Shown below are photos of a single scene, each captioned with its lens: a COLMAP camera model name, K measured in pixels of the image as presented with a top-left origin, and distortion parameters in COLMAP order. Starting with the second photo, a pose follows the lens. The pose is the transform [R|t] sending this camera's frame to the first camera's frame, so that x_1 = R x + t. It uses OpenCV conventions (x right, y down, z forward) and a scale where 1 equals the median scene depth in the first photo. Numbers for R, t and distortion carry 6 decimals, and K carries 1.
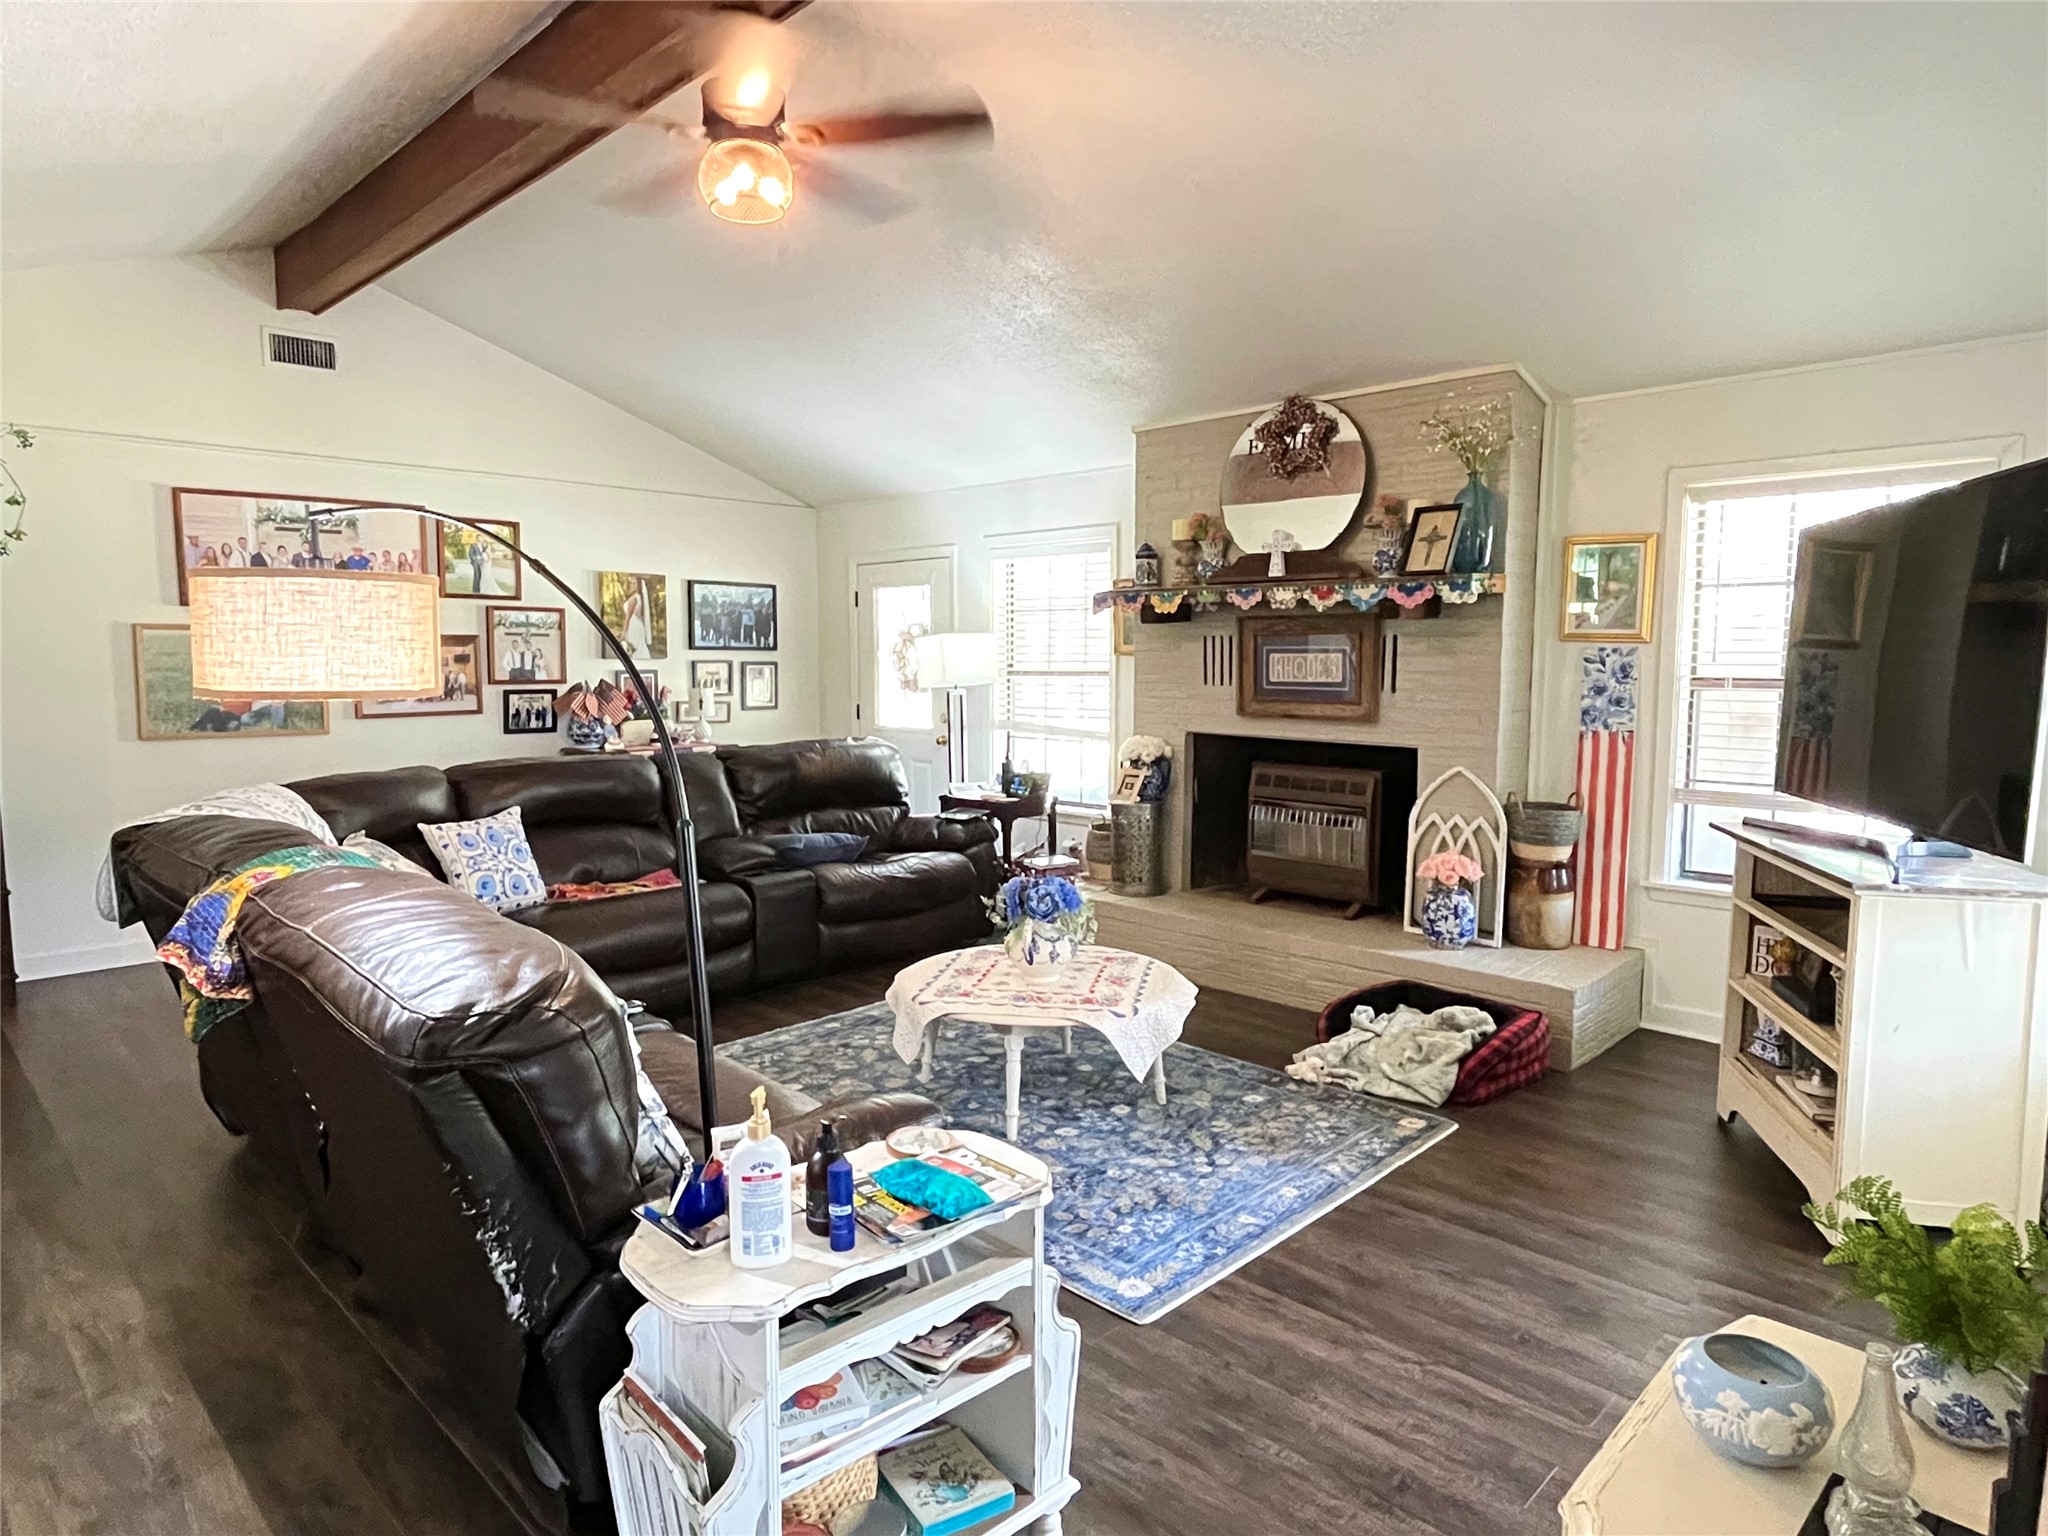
lens RADIAL K [[1199.0, 0, 1024.0], [0, 1199.0, 768.0], [0, 0, 1]] dist [0.005369, 0.001917]
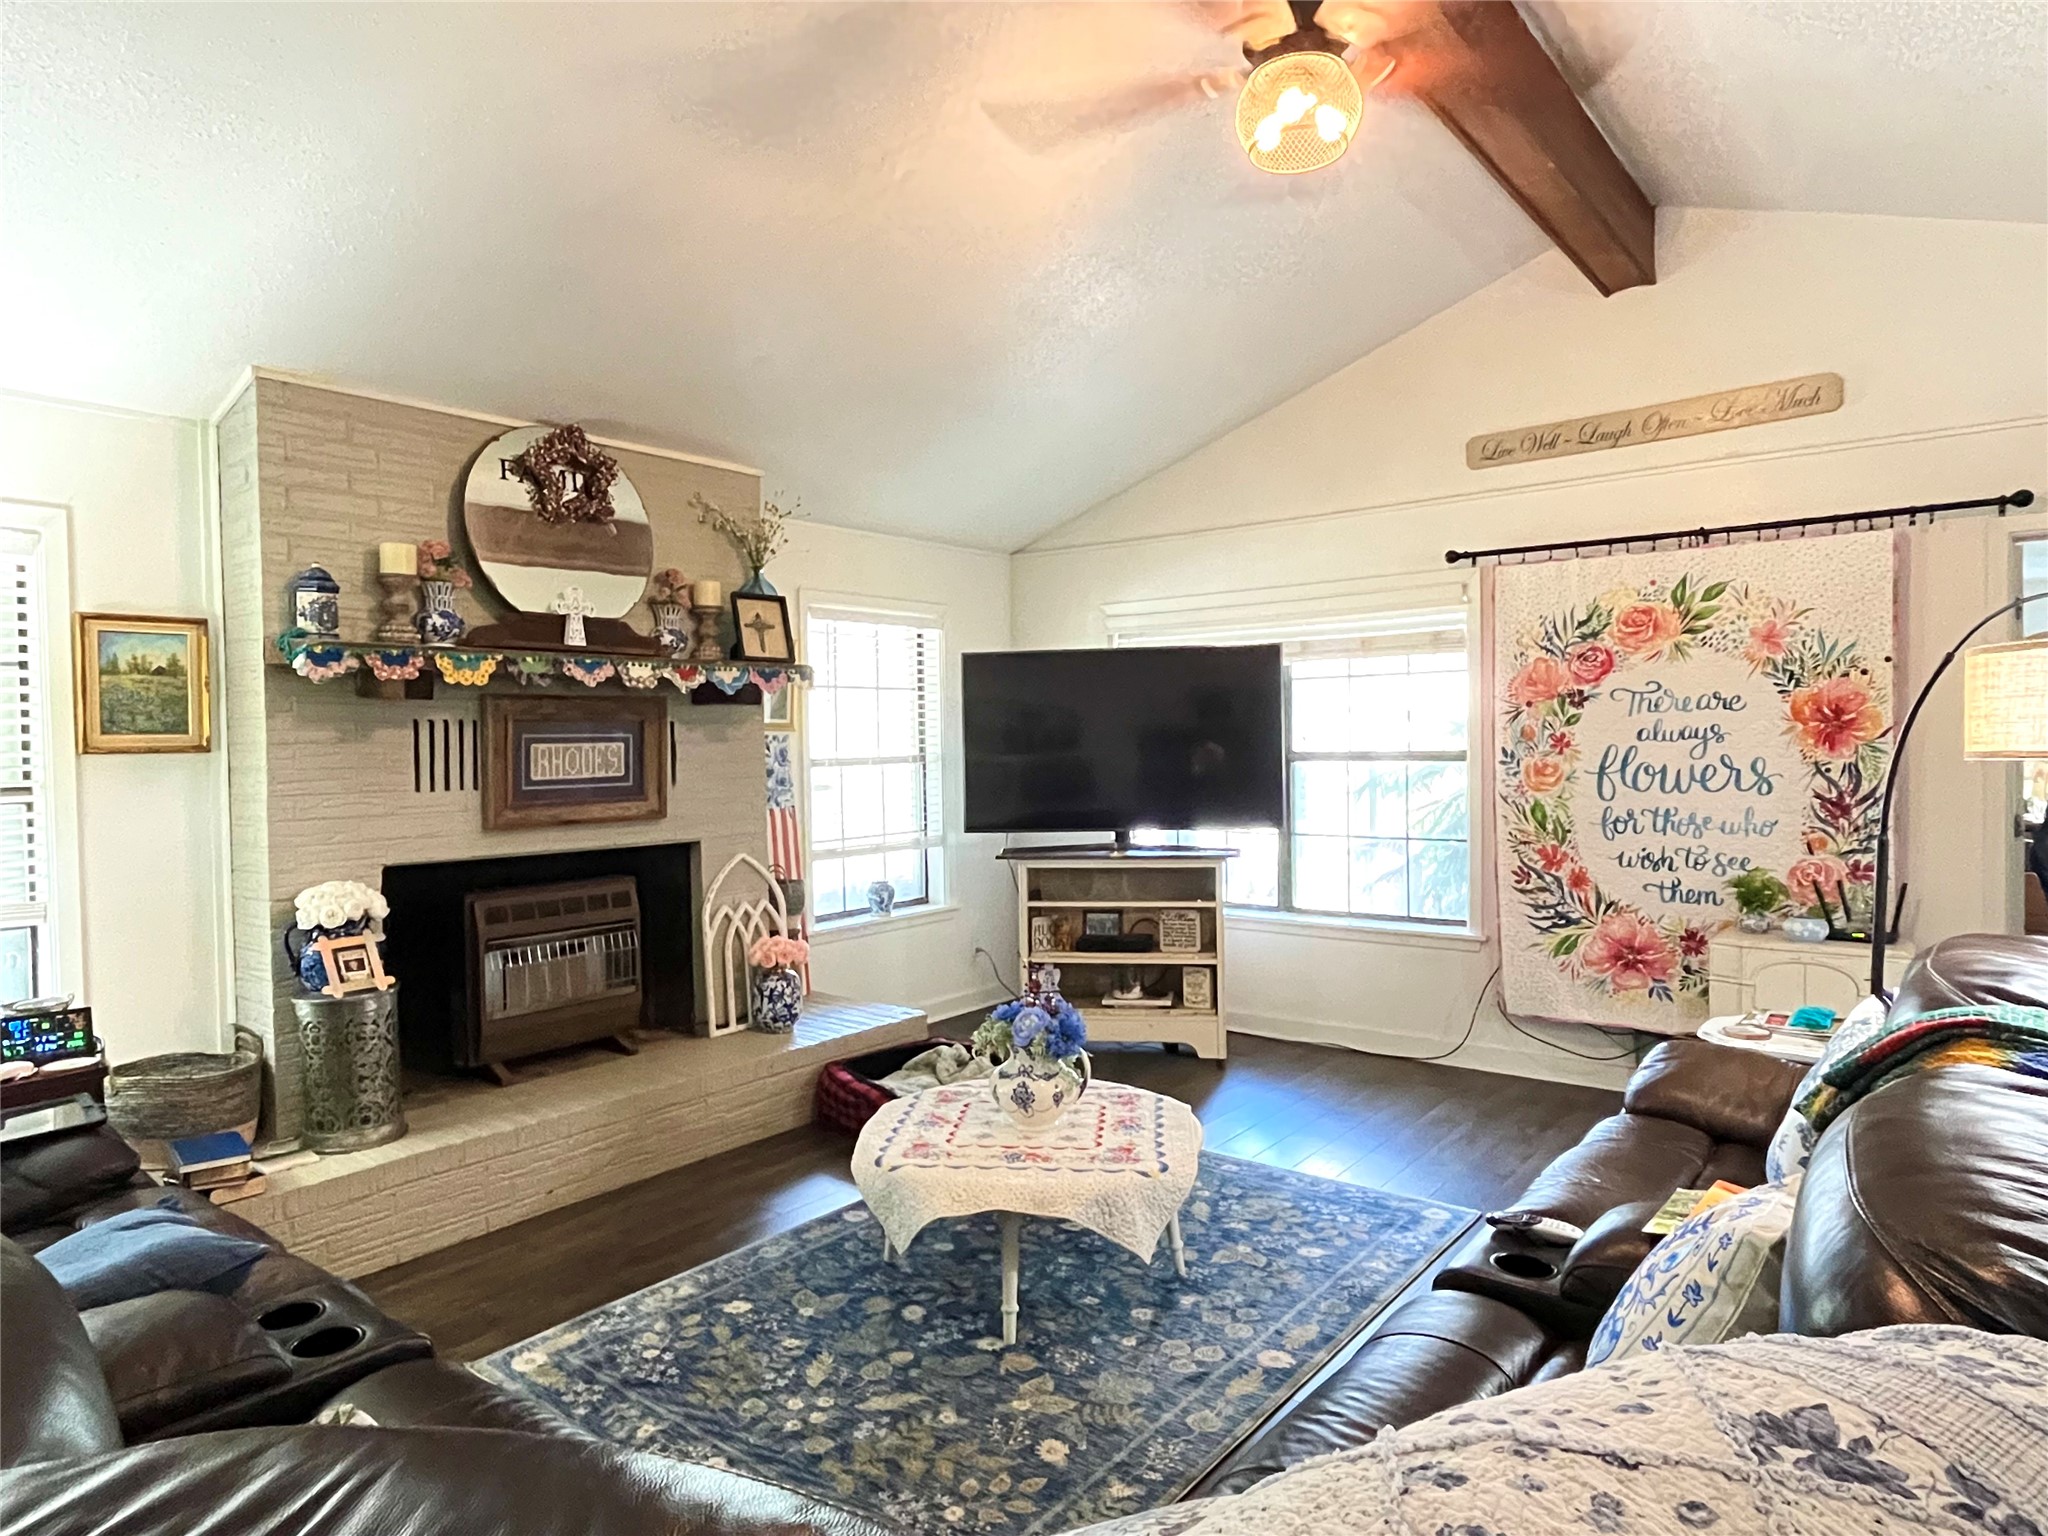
lens RADIAL K [[1199.0, 0, 1024.0], [0, 1199.0, 768.0], [0, 0, 1]] dist [0.005369, 0.001917]
pose [[-0.104139, -0.025461, 0.994237, -0.613555], [0.109156, 0.993341, 0.036871, -0.077944], [-0.988555, 0.112366, -0.100667, 0.807783]]
